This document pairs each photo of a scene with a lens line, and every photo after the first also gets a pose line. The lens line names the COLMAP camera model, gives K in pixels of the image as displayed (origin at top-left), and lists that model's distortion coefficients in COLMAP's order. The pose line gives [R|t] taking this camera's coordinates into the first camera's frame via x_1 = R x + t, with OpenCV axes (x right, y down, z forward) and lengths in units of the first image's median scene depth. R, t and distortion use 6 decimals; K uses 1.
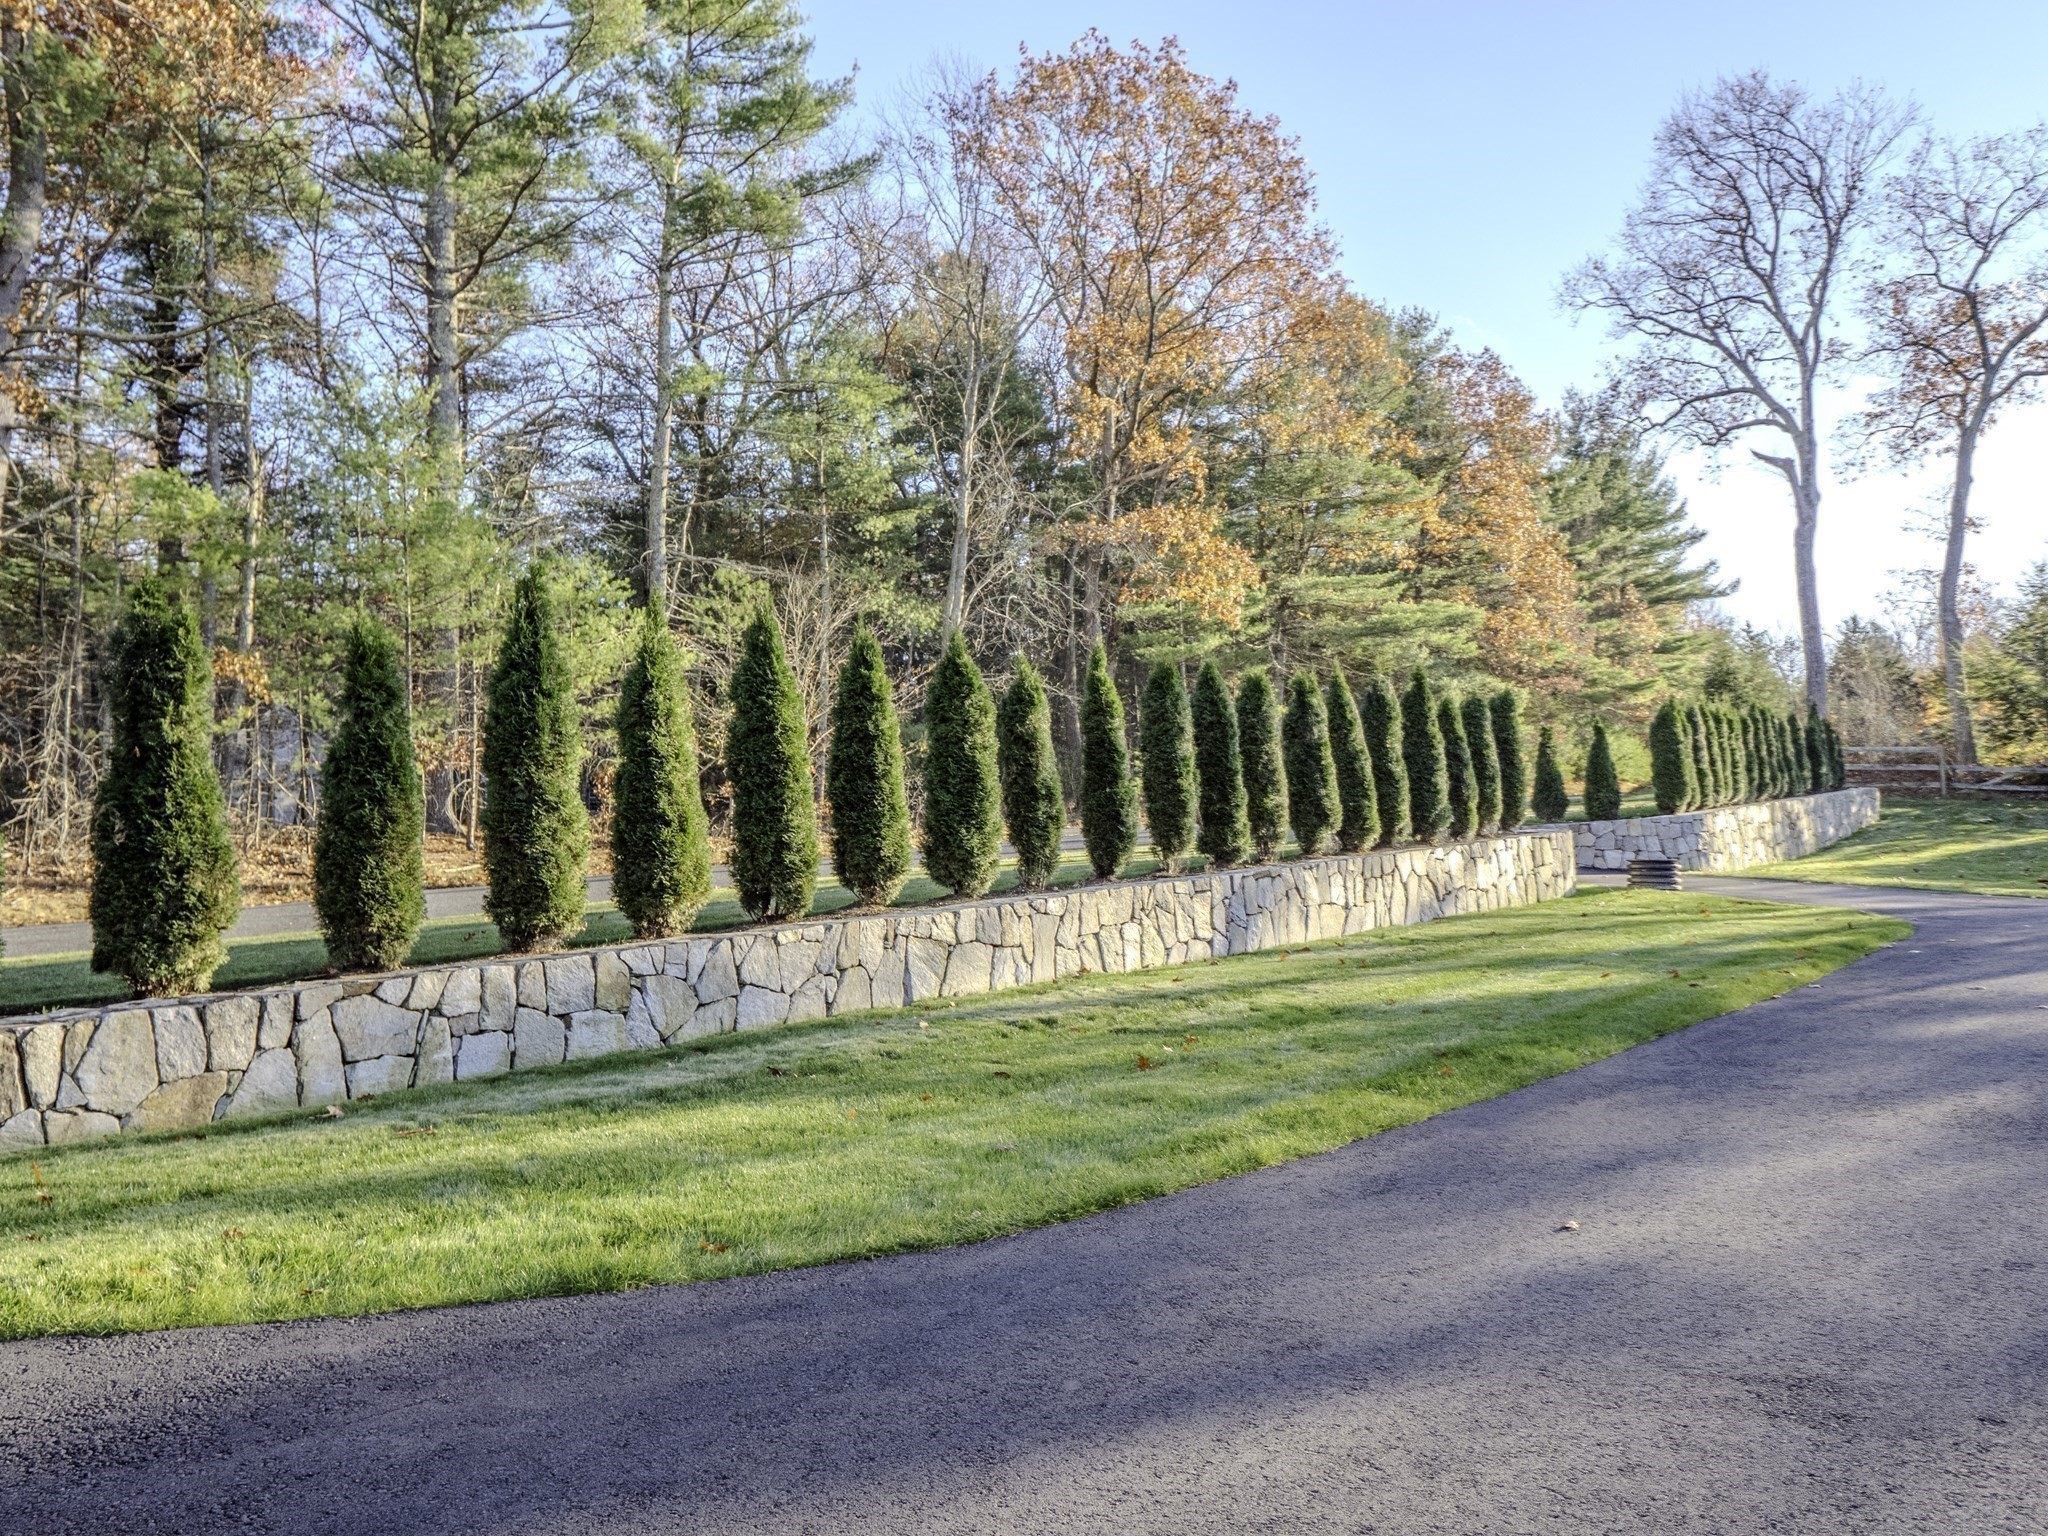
lens RADIAL K [[1561.5, 0, 1024.0], [0, 1561.5, 768.0], [0, 0, 1]] dist [0.020844, -0.027286]
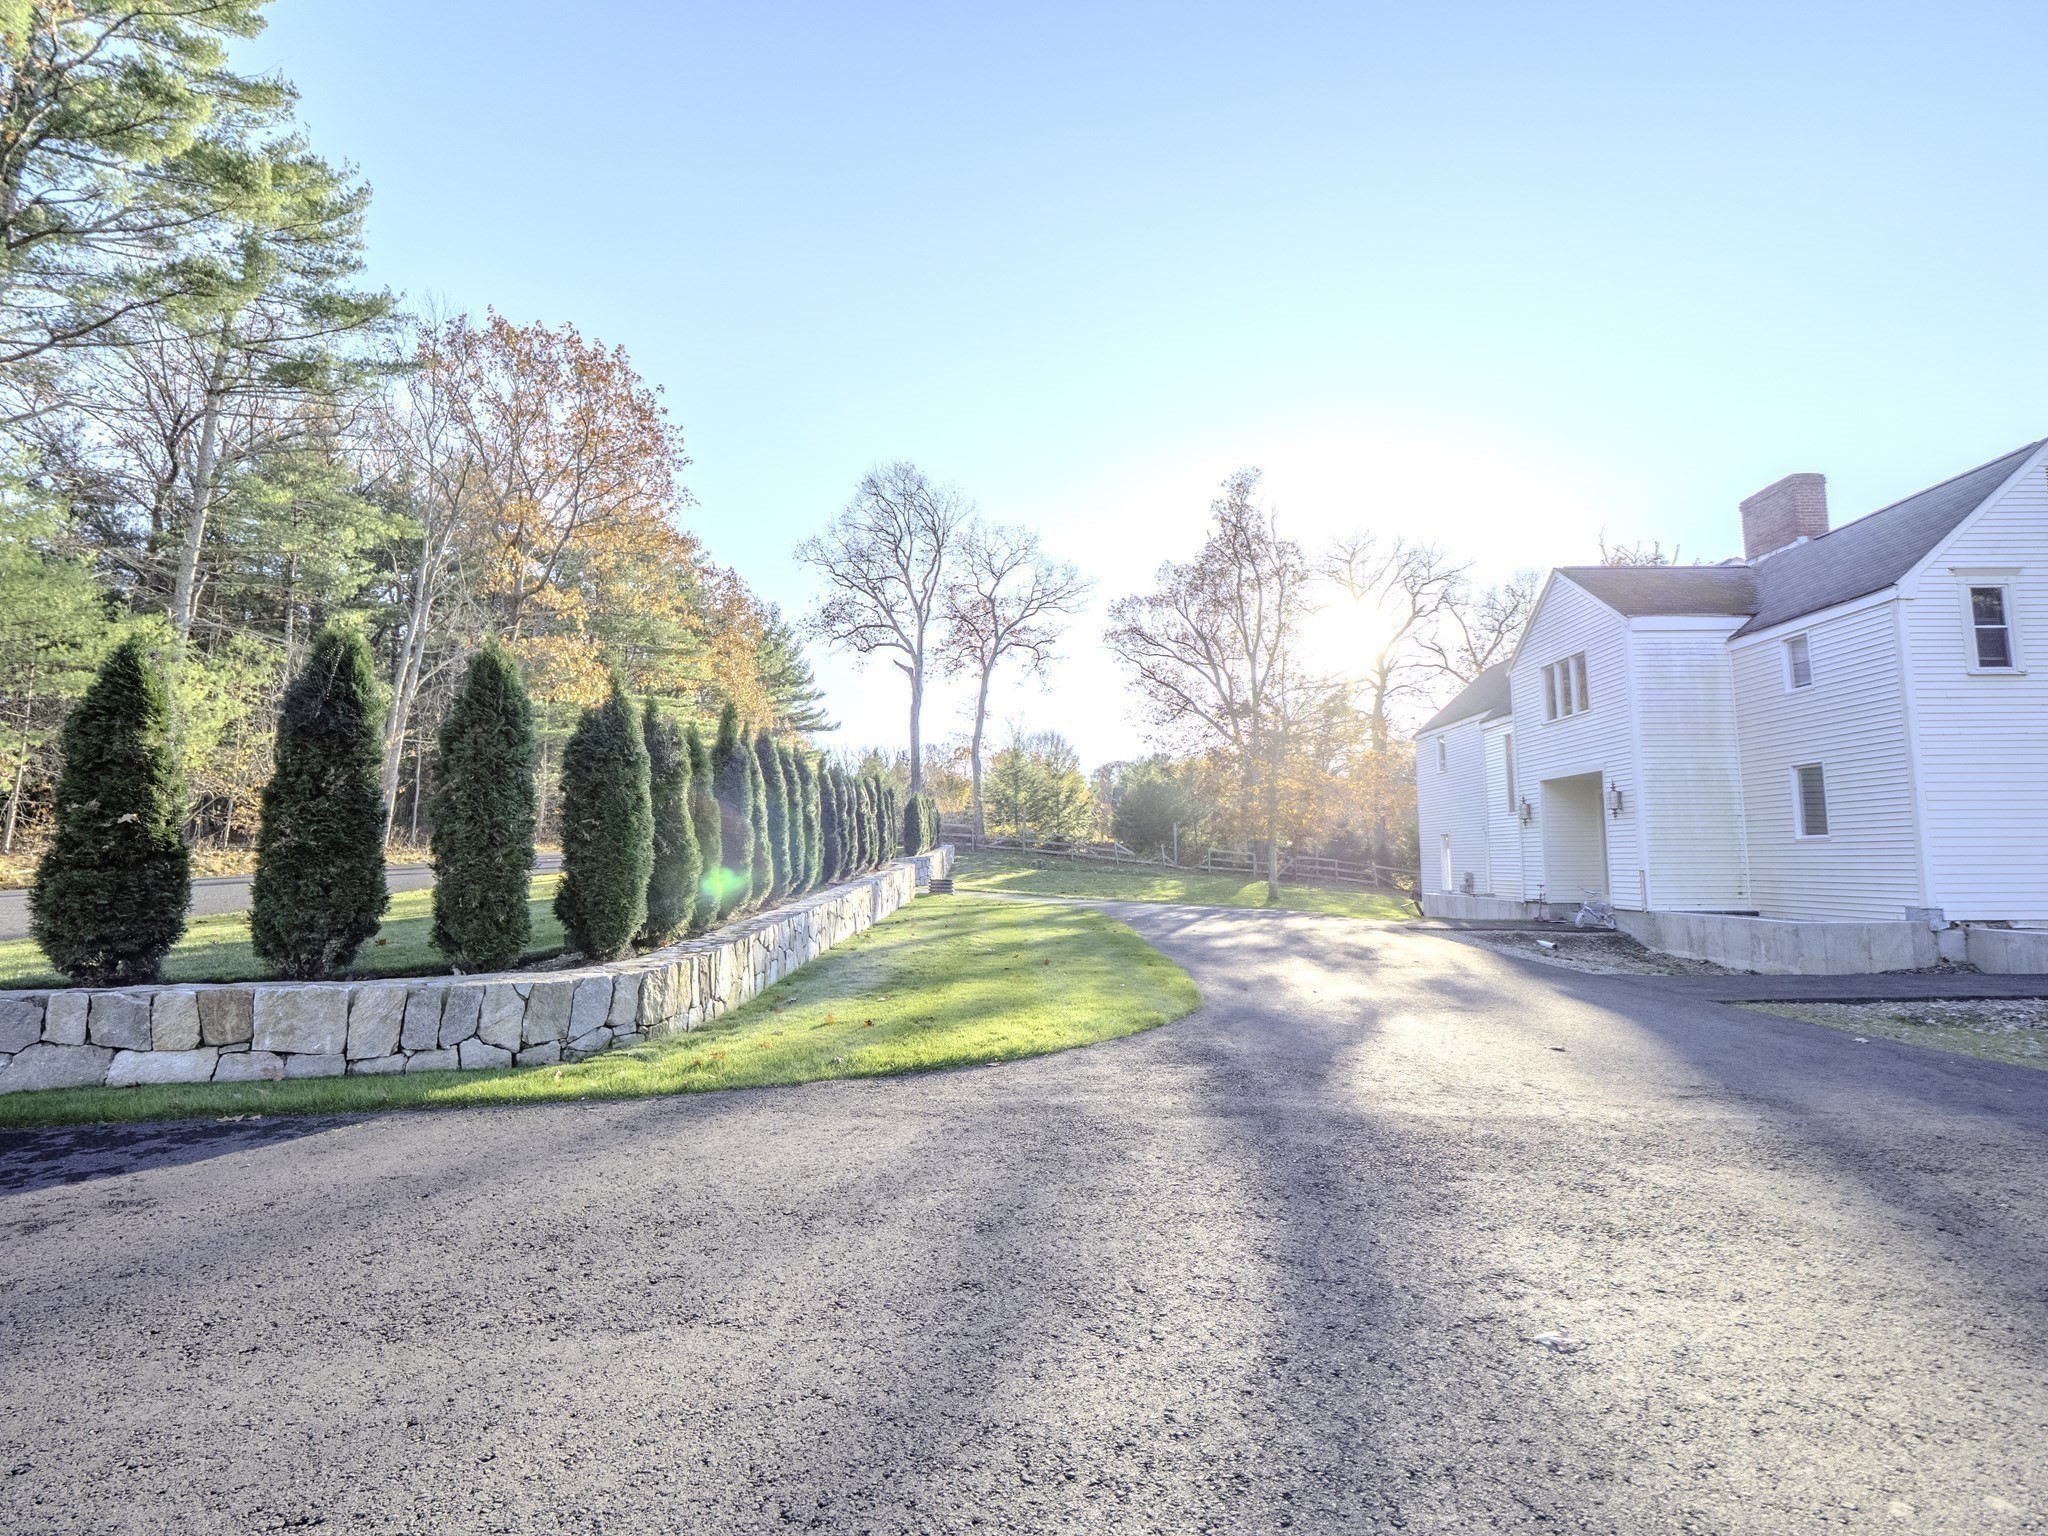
lens RADIAL K [[1025.7, 0, 1030.2], [0, 1025.7, 755.4], [0, 0, 1]] dist [-0.003990, -0.008009]
pose [[0.761421, 0.094232, 0.641372, -0.238903], [-0.053142, 0.995122, -0.083117, 0.002828], [-0.646076, 0.029204, 0.762714, -0.035210]]
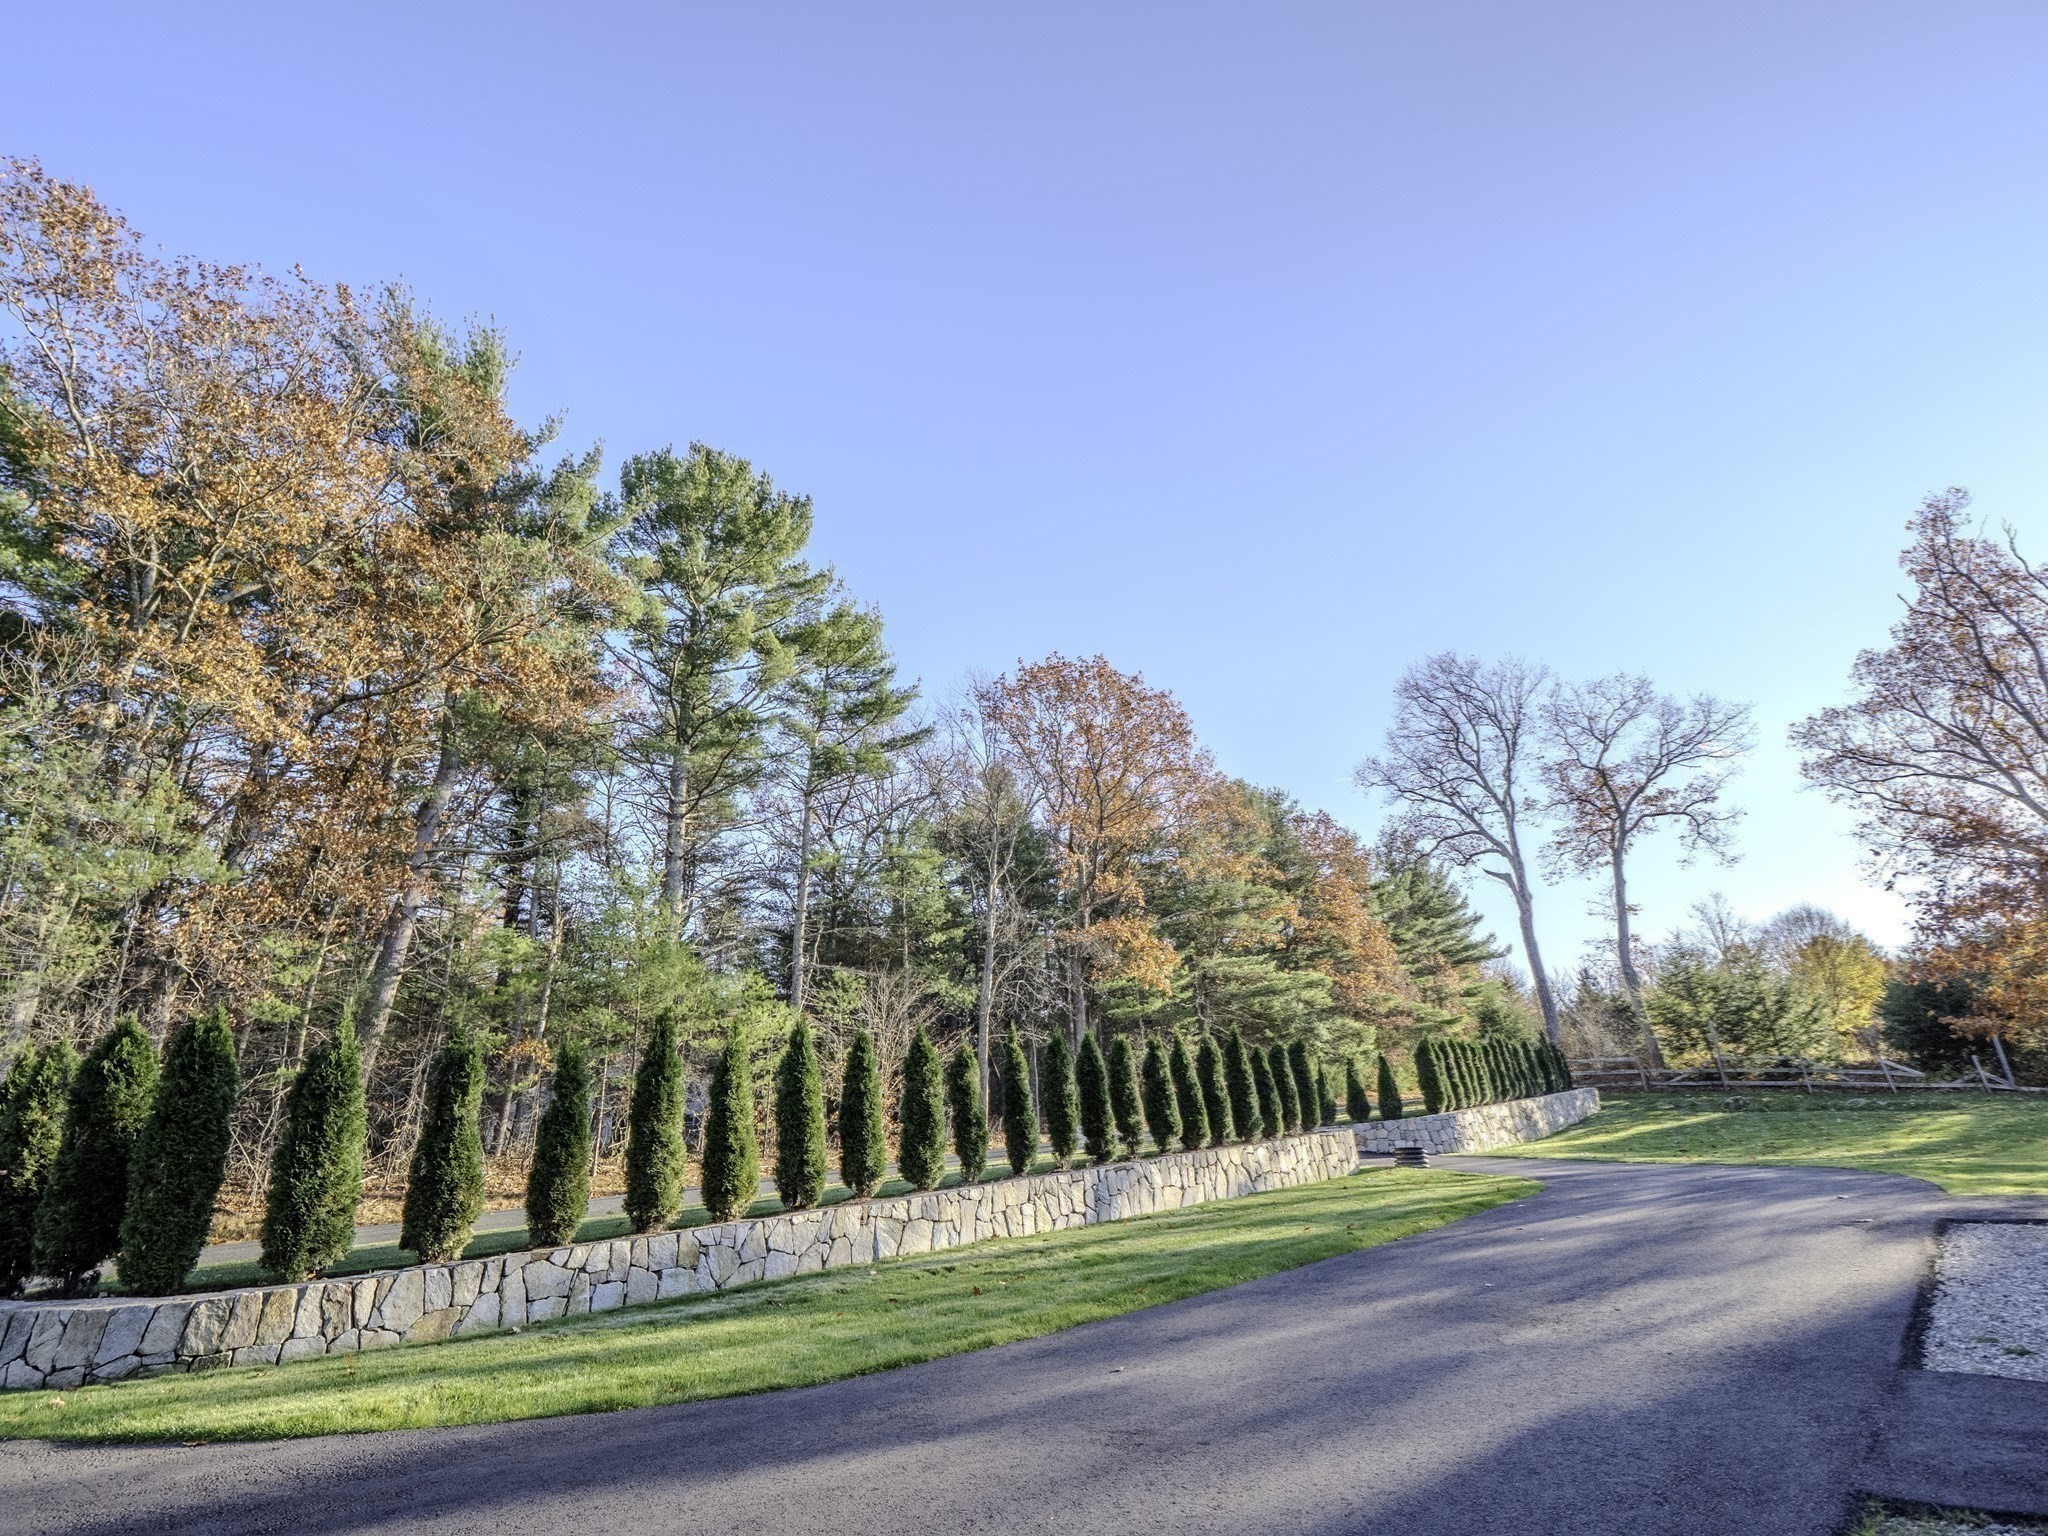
lens RADIAL K [[1025.7, 0, 1030.2], [0, 1025.7, 755.4], [0, 0, 1]] dist [-0.003990, -0.008009]
pose [[0.998581, -0.044869, -0.028697, 0.048523], [0.033809, 0.950327, -0.309410, -0.006154], [0.041155, 0.308001, 0.950496, -0.067858]]
